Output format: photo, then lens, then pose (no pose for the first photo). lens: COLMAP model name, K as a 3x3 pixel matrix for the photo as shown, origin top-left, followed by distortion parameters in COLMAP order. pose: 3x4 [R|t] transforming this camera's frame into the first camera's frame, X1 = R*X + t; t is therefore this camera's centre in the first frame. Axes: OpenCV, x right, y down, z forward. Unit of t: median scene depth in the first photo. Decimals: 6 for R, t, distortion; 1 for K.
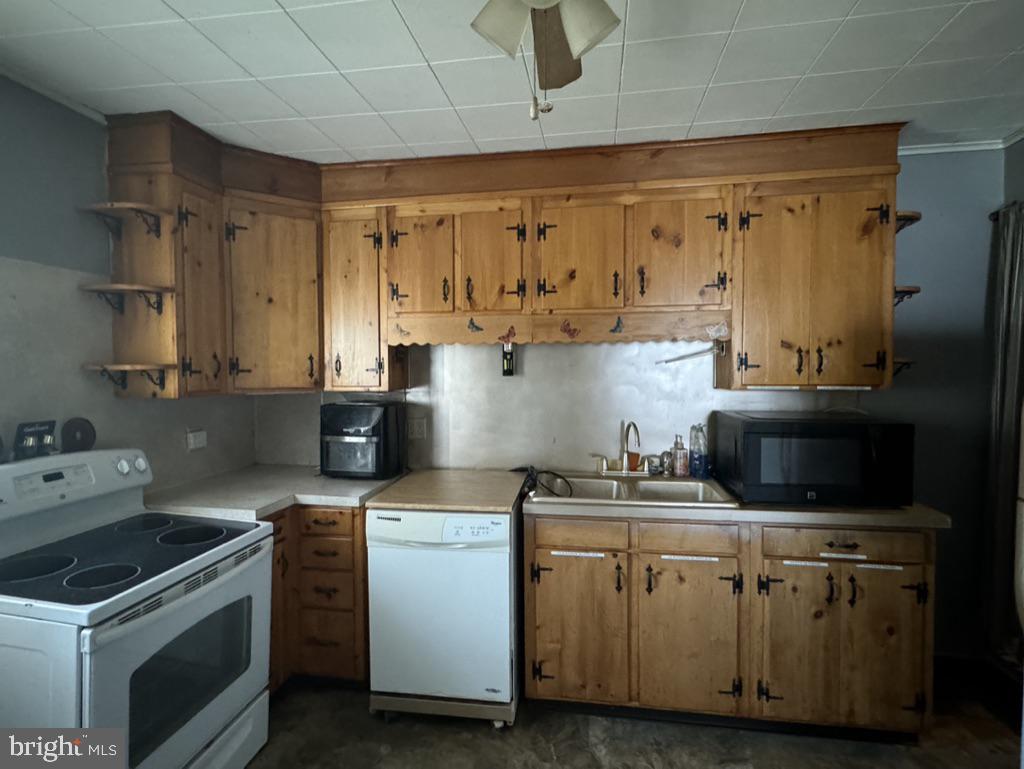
lens RADIAL K [[520.6, 0, 510.1], [0, 520.6, 387.2], [0, 0, 1]] dist [-0.000123, -0.001482]
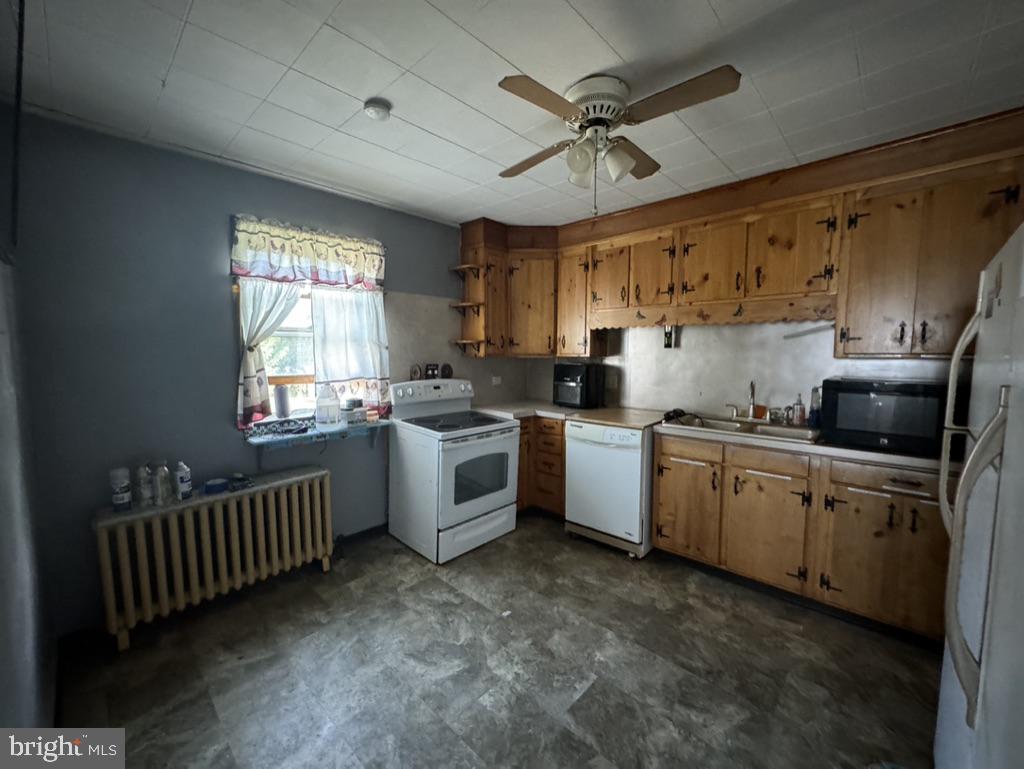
lens RADIAL K [[410.4, 0, 512.2], [0, 410.4, 386.5], [0, 0, 1]] dist [-0.001339, -0.000103]
pose [[0.830623, 0.053531, -0.554256, 0.354009], [-0.028915, 0.998172, 0.053073, 0.047833], [0.556084, -0.028057, 0.830652, -0.288281]]
